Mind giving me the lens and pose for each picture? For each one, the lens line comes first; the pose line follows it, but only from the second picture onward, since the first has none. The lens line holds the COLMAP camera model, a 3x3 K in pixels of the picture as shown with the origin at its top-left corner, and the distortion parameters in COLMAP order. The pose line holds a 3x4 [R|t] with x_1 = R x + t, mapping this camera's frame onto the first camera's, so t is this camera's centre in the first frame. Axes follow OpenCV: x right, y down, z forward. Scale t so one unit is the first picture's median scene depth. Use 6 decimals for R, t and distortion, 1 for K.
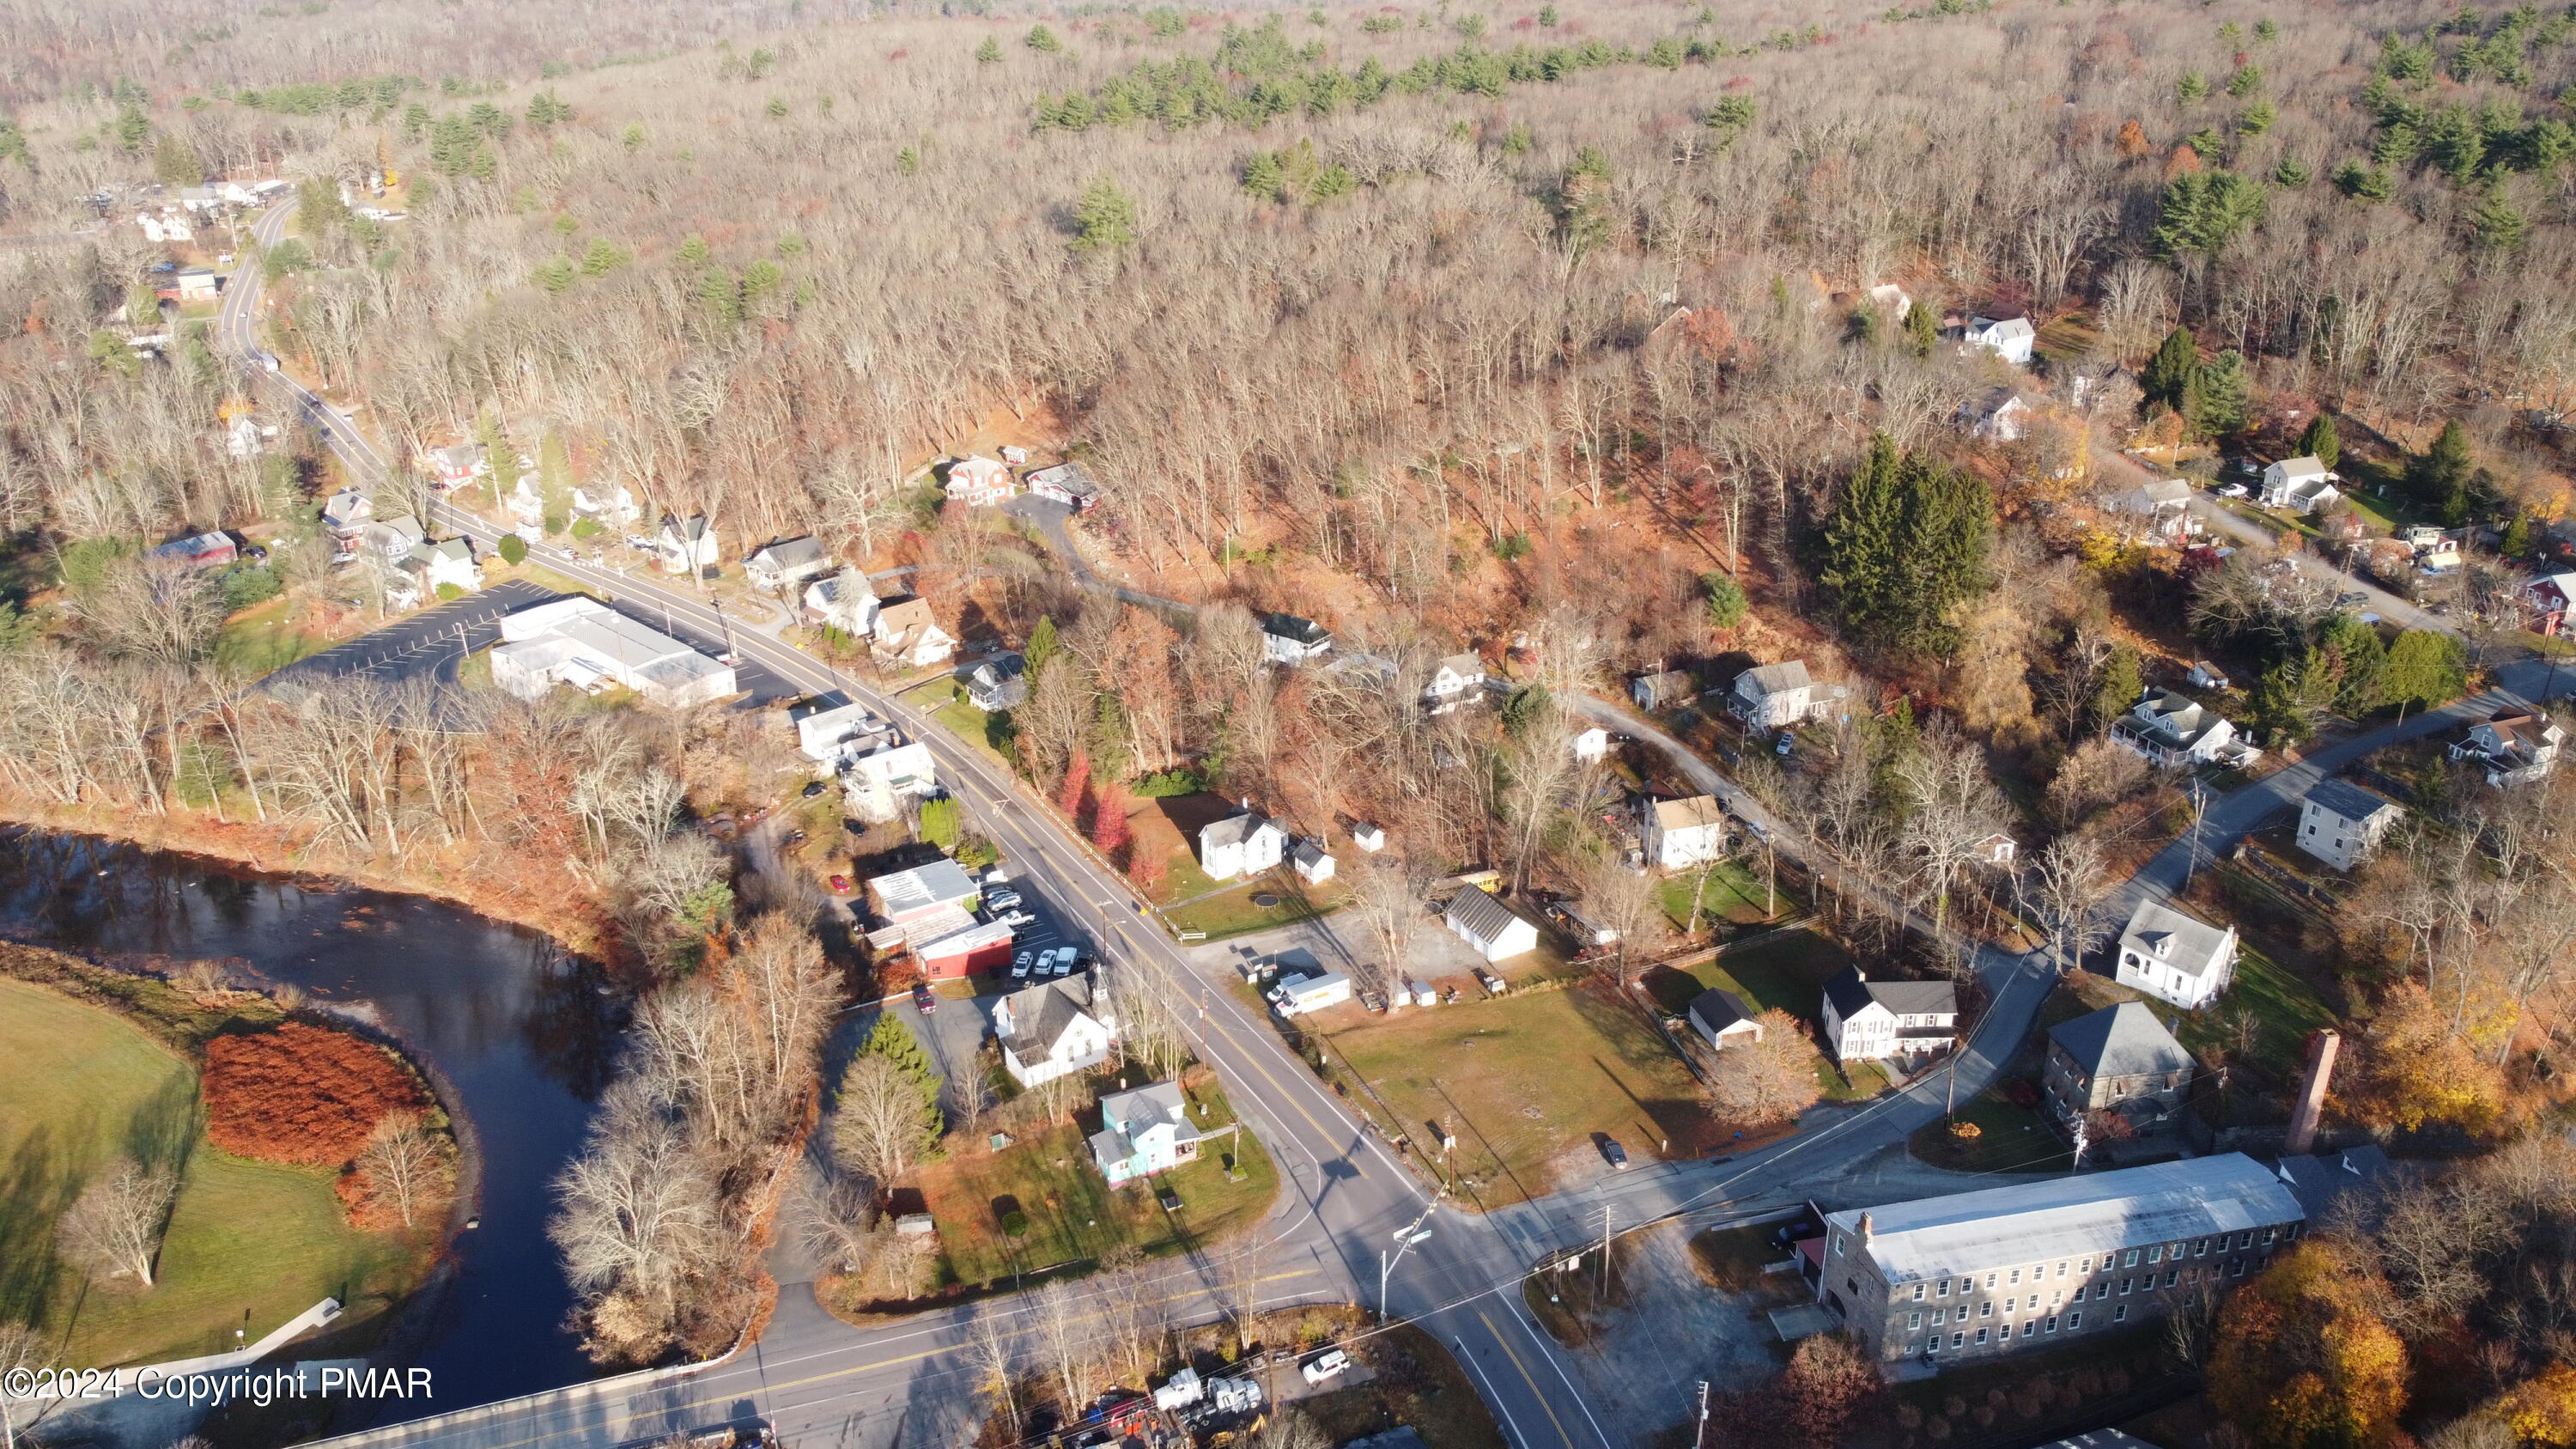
lens RADIAL K [[1898.6, 0, 1288.0], [0, 1898.6, 724.5], [0, 0, 1]] dist [0.065400, 0.001363]
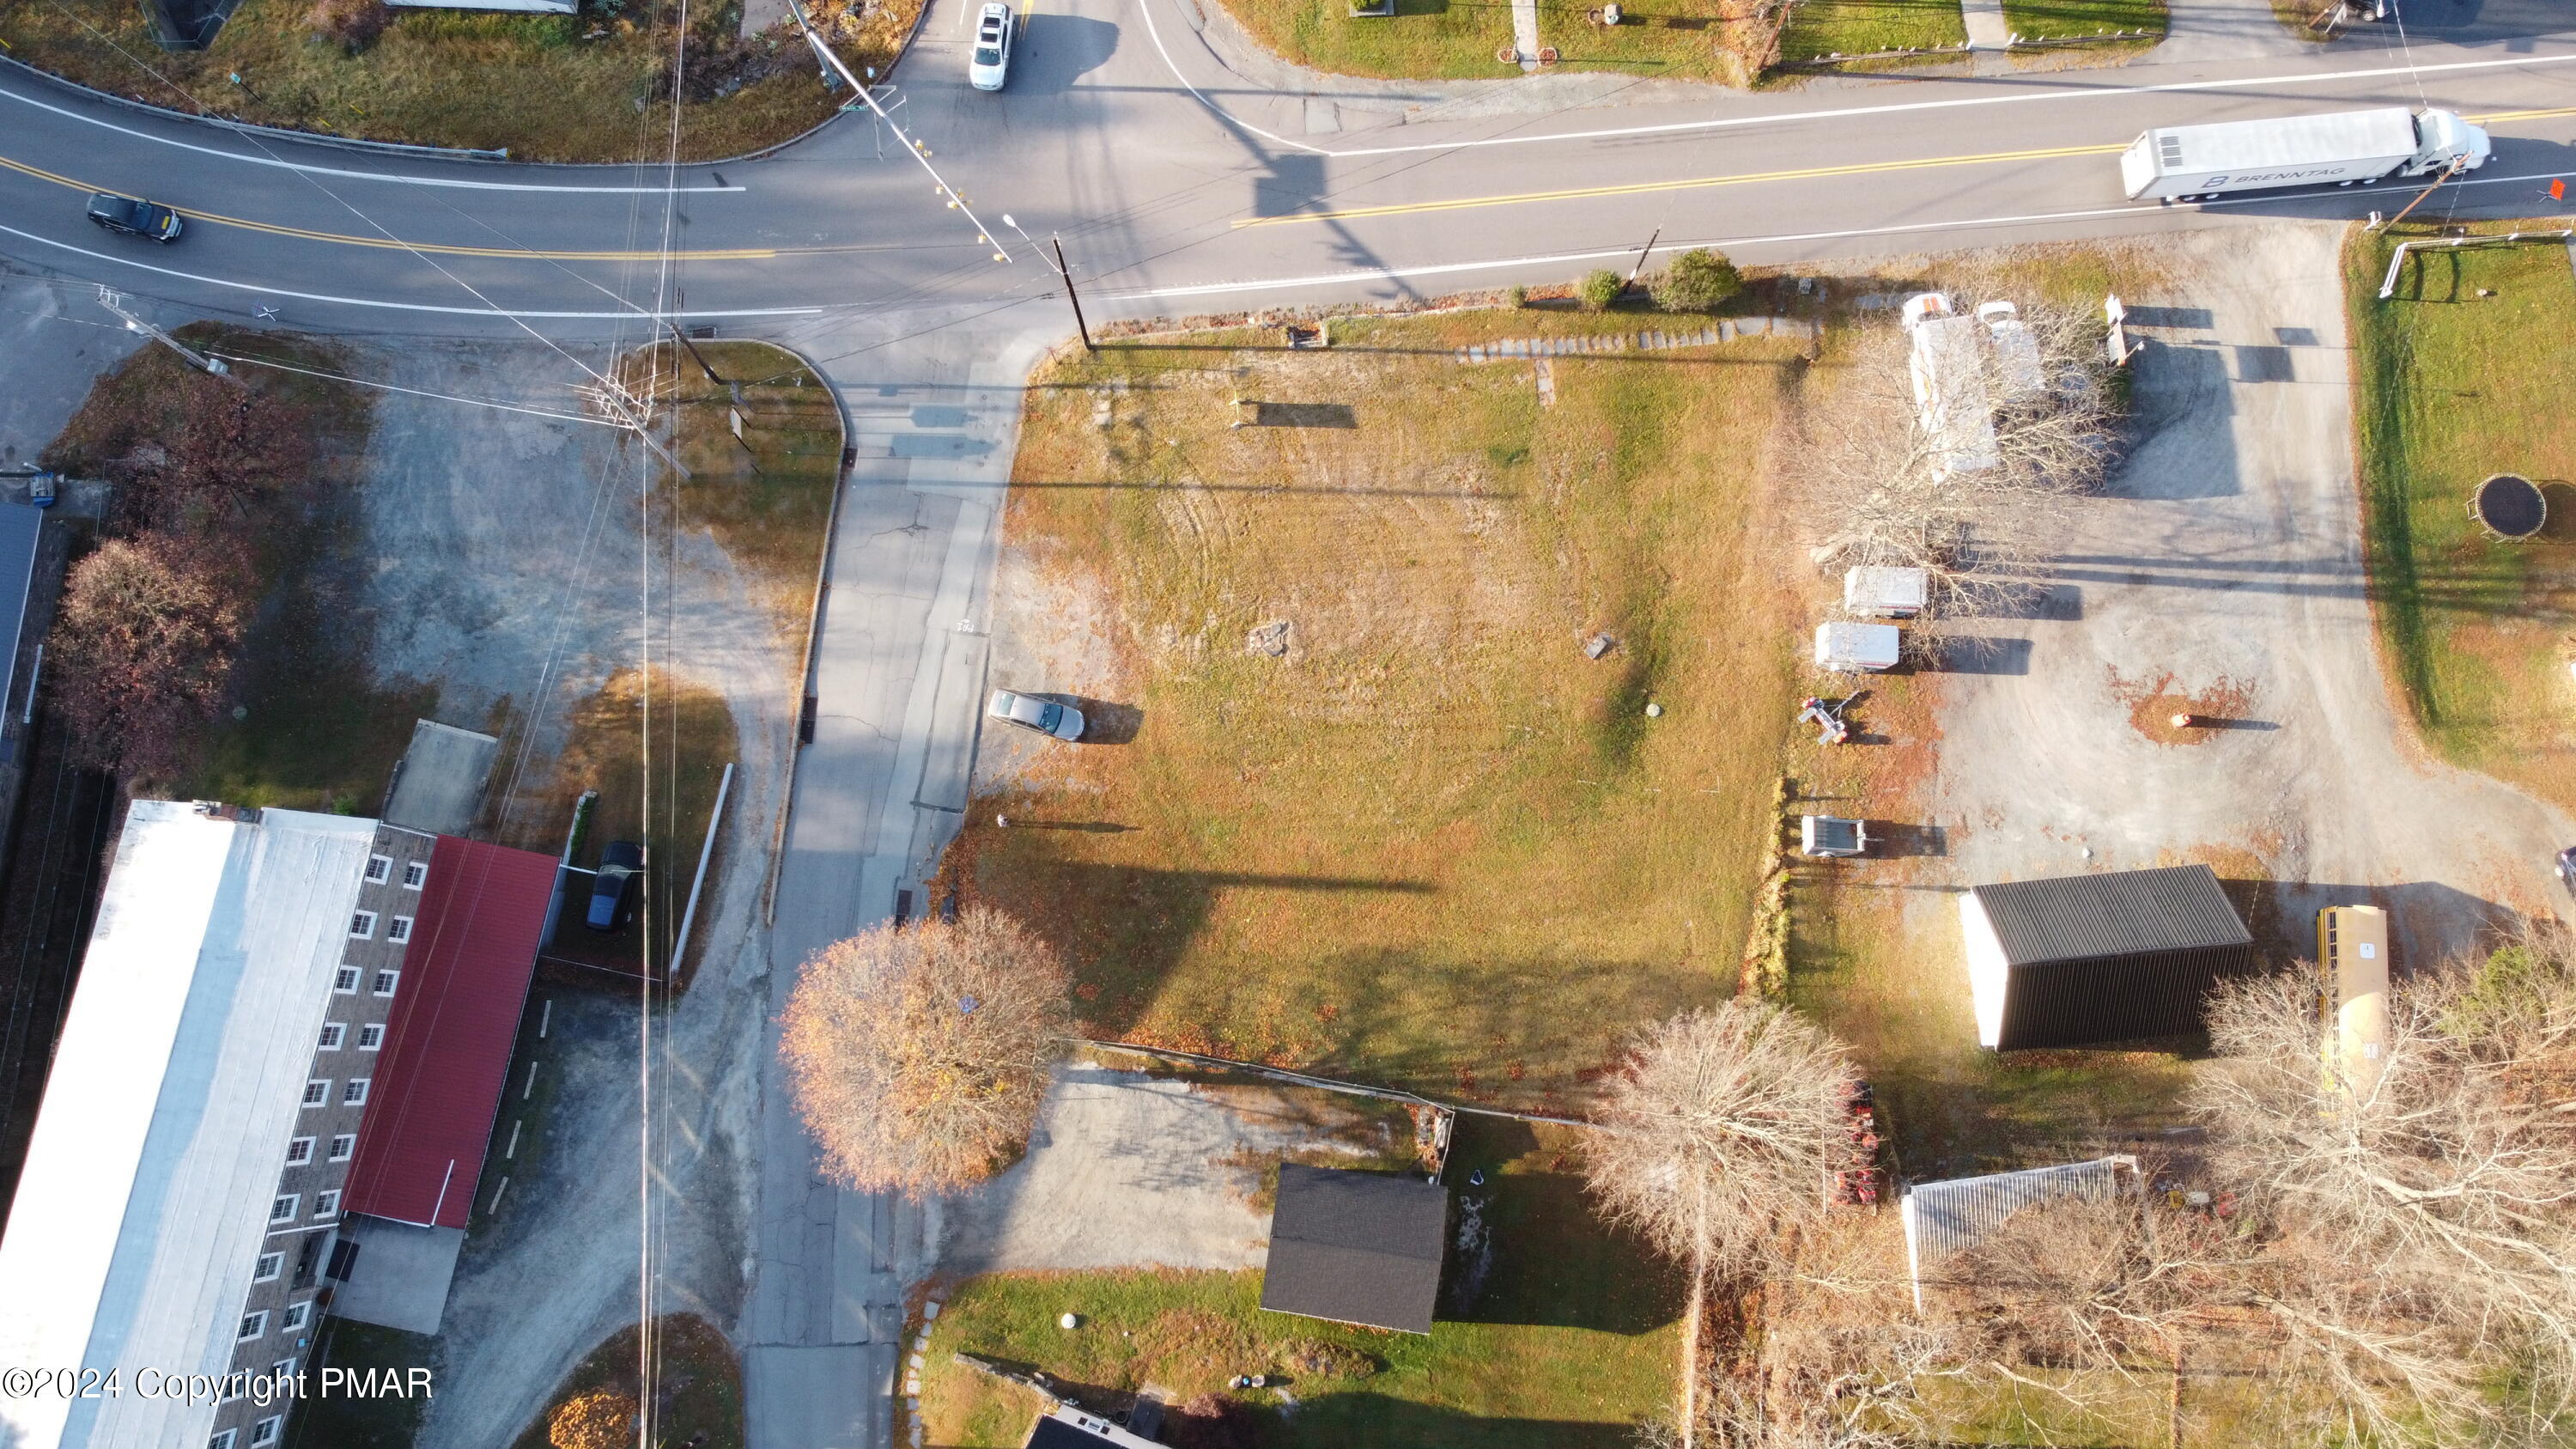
lens RADIAL K [[1971.6, 0, 1288.0], [0, 1971.6, 724.5], [0, 0, 1]] dist [0.002750, 0.004799]
pose [[-0.390715, 0.909906, -0.139329, 0.184659], [-0.356810, -0.010178, 0.934121, -0.188386], [0.848545, 0.414689, 0.328641, 0.773471]]
